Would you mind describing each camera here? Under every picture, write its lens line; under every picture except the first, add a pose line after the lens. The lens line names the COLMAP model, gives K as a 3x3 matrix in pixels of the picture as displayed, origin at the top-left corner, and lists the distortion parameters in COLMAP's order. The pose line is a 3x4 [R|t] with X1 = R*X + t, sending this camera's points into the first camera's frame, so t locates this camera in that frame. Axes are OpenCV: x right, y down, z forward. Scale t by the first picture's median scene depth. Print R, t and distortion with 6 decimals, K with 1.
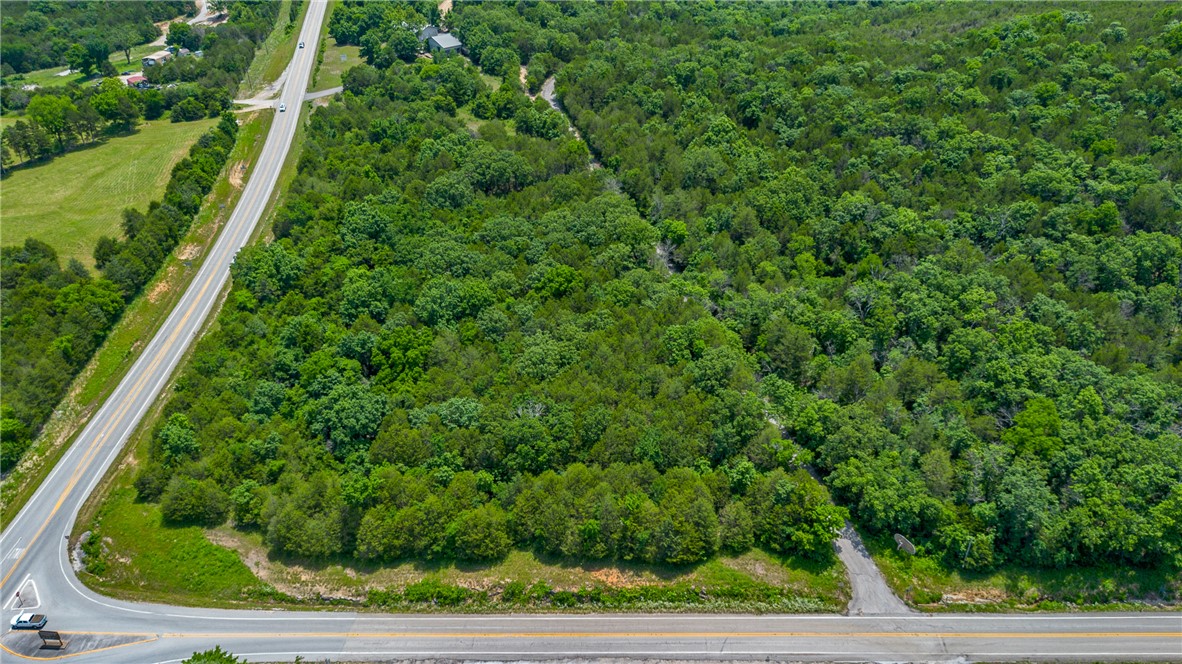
lens RADIAL K [[870.0, 0, 591.0], [0, 870.0, 332.0], [0, 0, 1]] dist [0.053562, -0.049318]
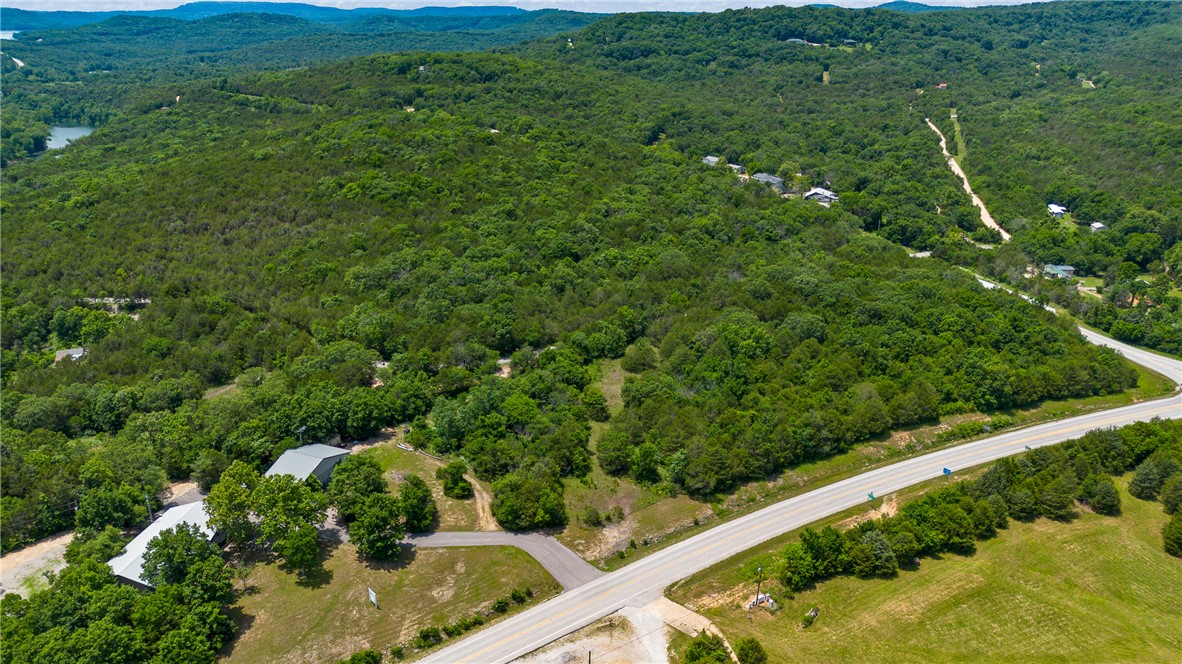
lens RADIAL K [[840.0, 0, 592.5], [0, 840.0, 331.7], [0, 0, 1]] dist [0.062291, -0.056824]
pose [[-0.458278, -0.296201, 0.838001, -1.401308], [0.478630, 0.712211, 0.513488, -1.251552], [-0.748929, 0.636412, -0.184620, 2.051705]]
